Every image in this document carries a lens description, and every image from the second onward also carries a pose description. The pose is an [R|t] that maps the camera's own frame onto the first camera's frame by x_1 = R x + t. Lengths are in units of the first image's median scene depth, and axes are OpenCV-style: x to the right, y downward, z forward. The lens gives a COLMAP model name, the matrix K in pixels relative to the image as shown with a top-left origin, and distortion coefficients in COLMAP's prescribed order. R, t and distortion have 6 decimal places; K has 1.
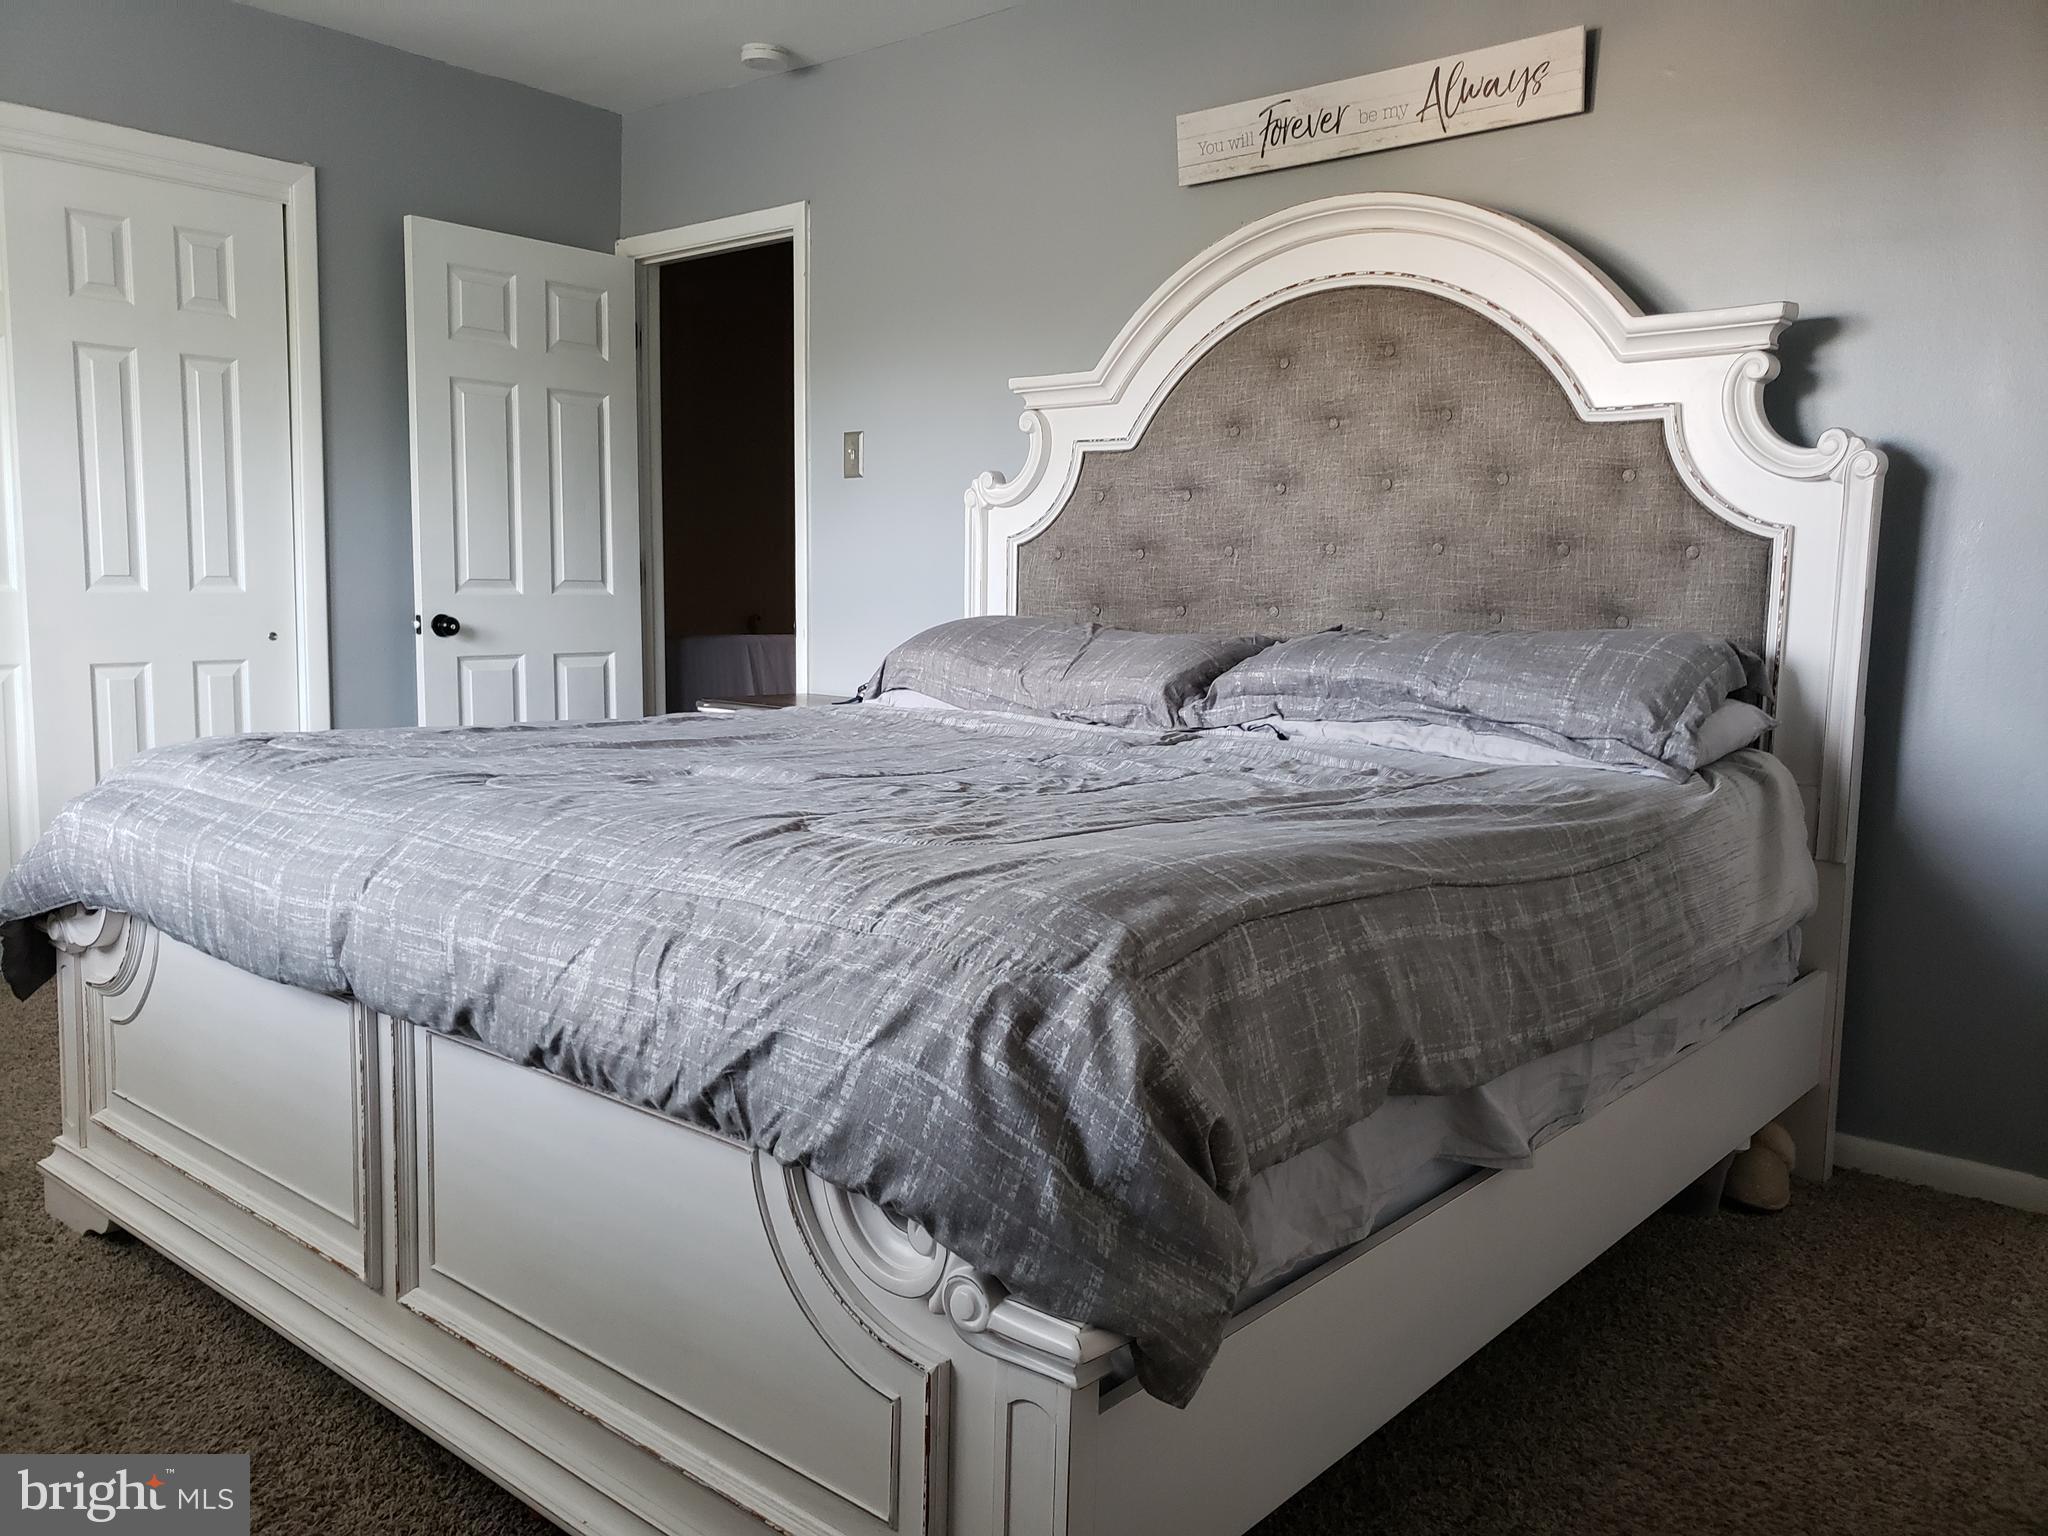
lens RADIAL K [[1611.6, 0, 958.4], [0, 1611.6, 769.9], [0, 0, 1]] dist [0.037033, -0.039402]
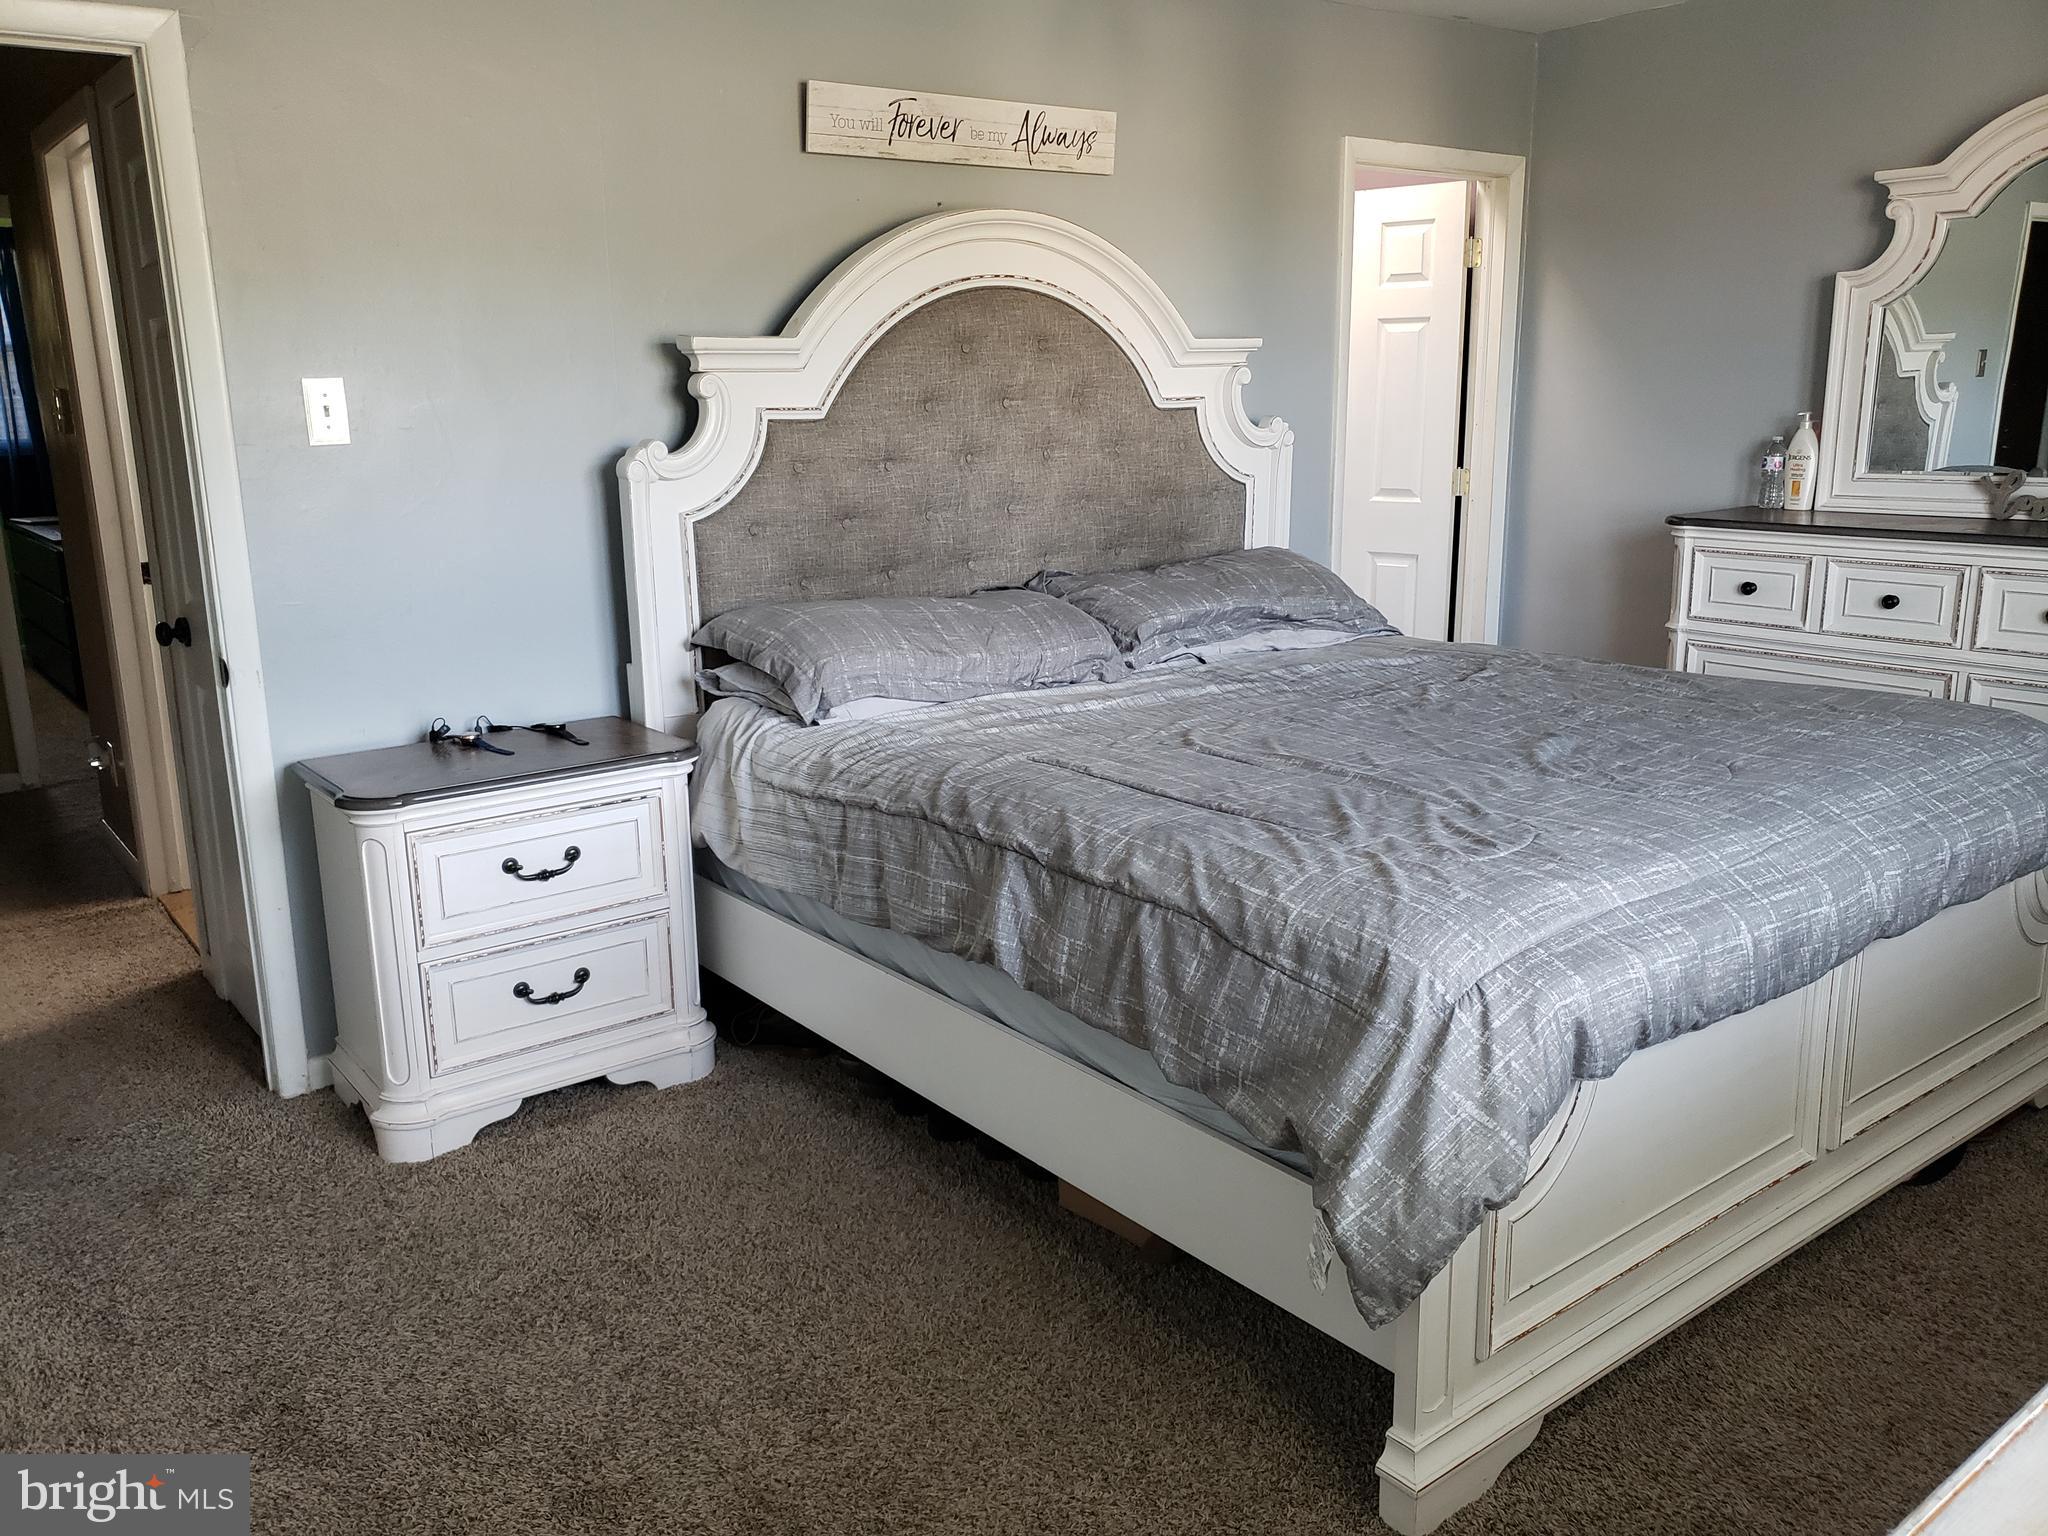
lens RADIAL K [[1611.6, 0, 1019.7], [0, 1611.6, 761.7], [0, 0, 1]] dist [0.037033, -0.039402]
pose [[0.174787, -0.246323, 0.953297, -1.035865], [0.131956, 0.965327, 0.225238, -0.241141], [-0.975724, 0.086424, 0.201230, 0.828672]]
